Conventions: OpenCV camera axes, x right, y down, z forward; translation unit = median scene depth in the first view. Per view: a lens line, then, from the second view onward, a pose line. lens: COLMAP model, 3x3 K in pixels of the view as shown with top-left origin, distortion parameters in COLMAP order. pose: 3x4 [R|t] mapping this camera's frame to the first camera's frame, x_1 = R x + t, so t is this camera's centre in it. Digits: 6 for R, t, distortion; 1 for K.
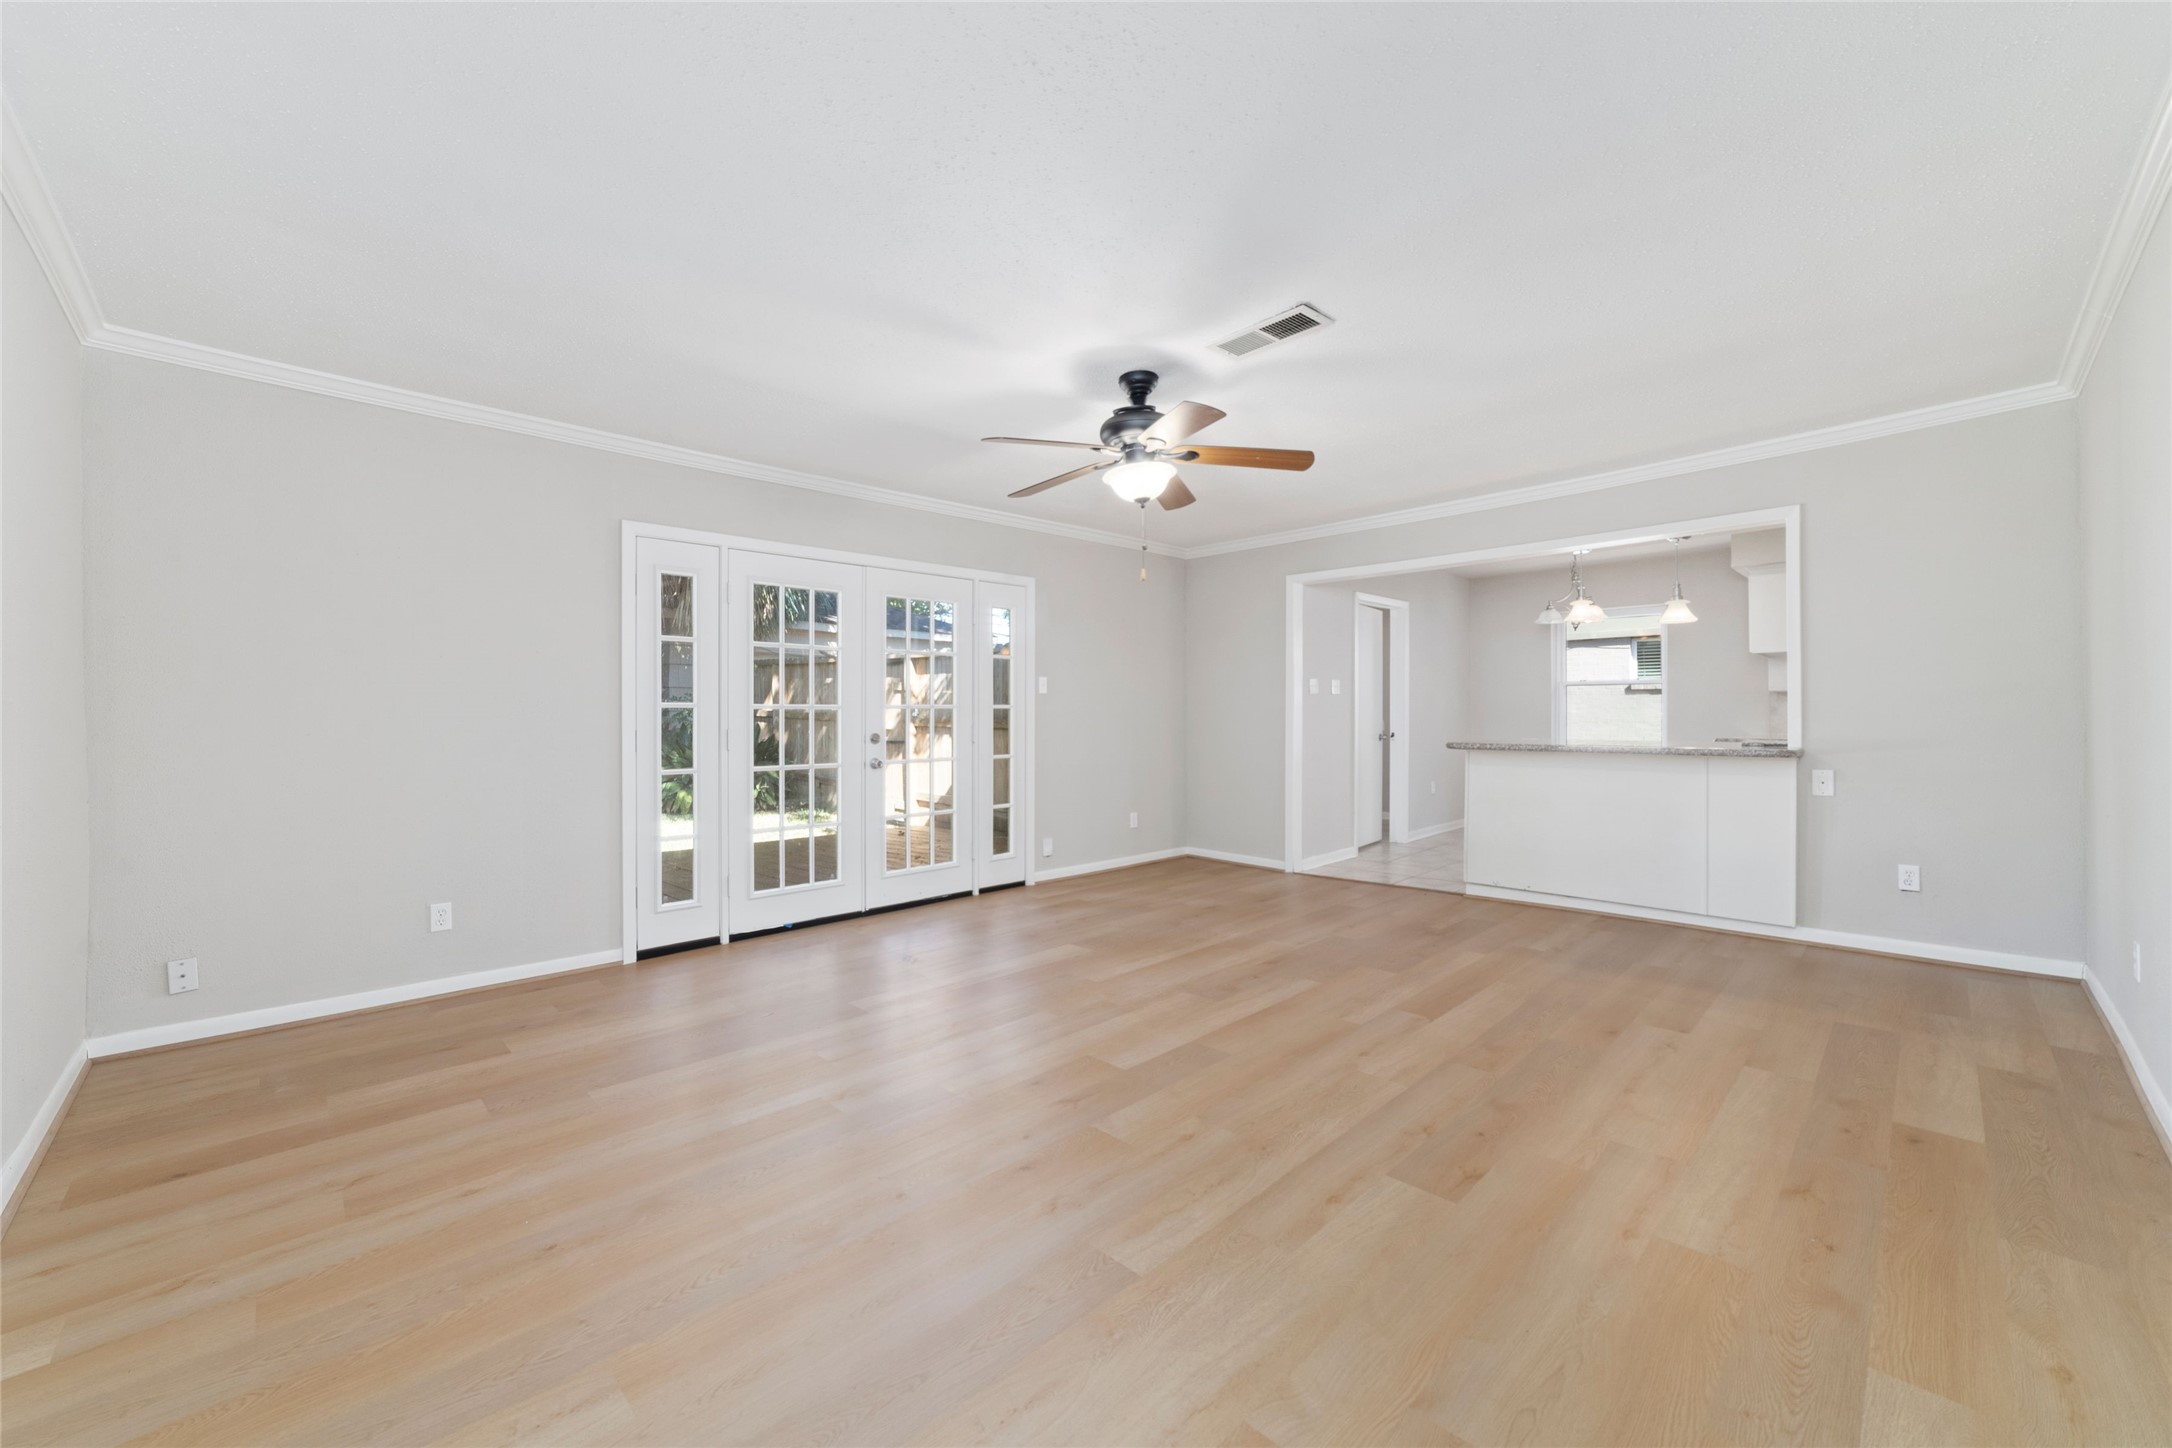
lens RADIAL K [[831.0, 0, 1082.7], [0, 831.0, 722.5], [0, 0, 1]] dist [-0.001465, -0.000021]
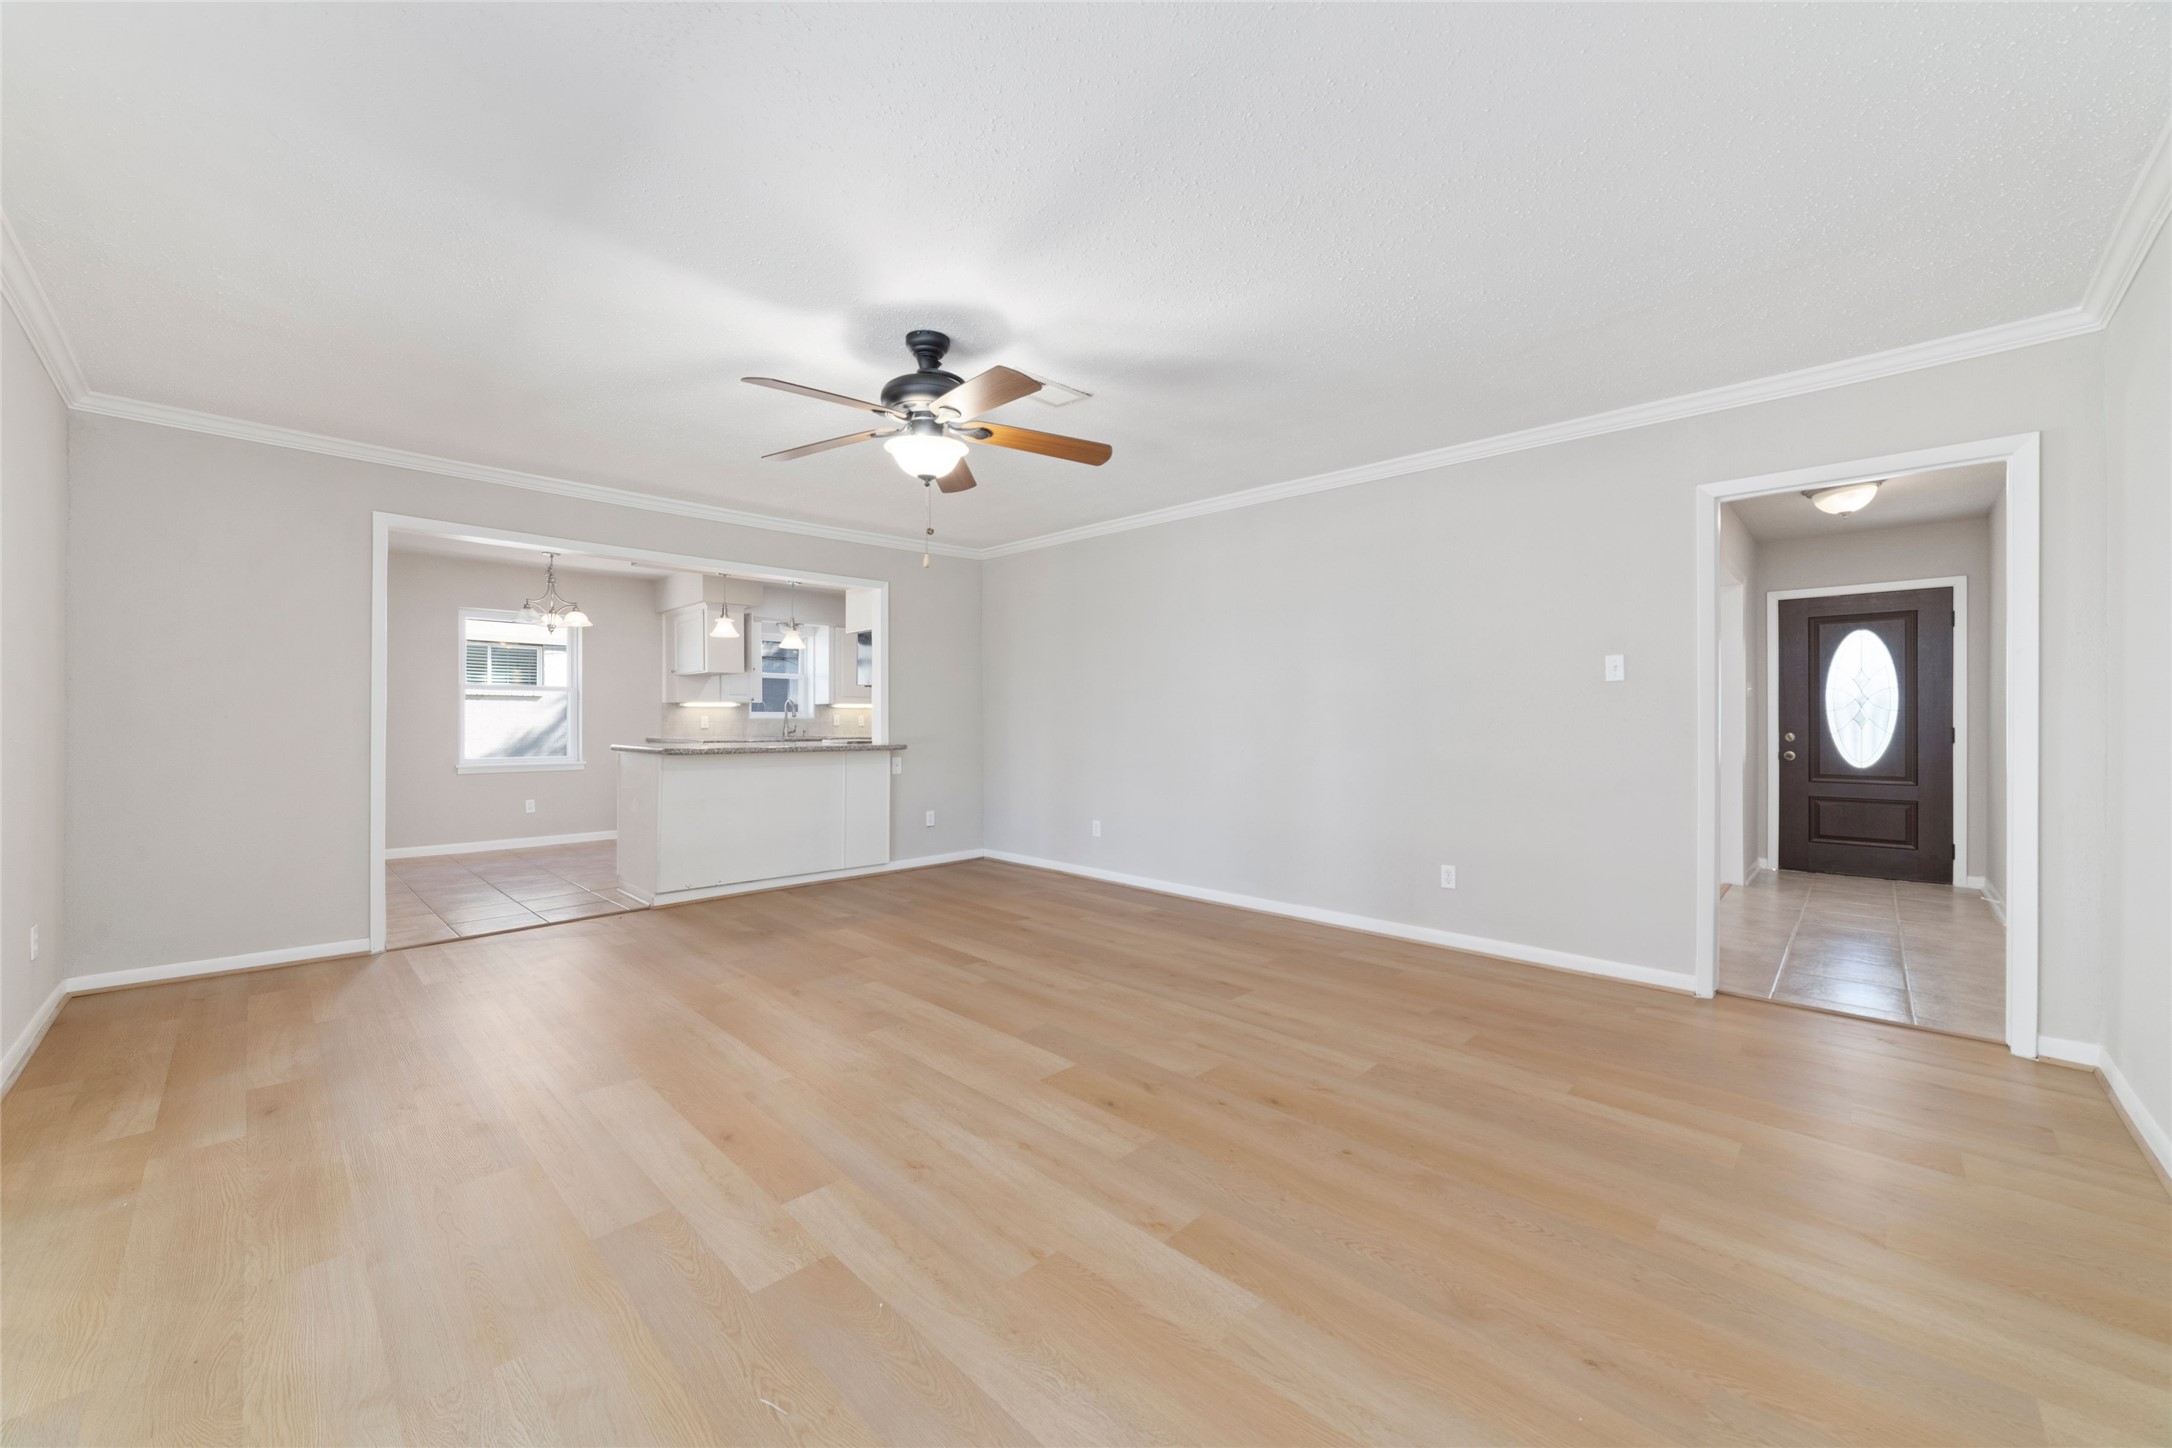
lens RADIAL K [[831.0, 0, 1082.8], [0, 831.0, 722.6], [0, 0, 1]] dist [-0.001465, -0.000021]
pose [[-0.010817, 0.002617, 0.999938, -0.934654], [0.008063, 0.999964, -0.002530, 0.000410], [-0.999909, 0.008035, -0.010837, 0.961171]]
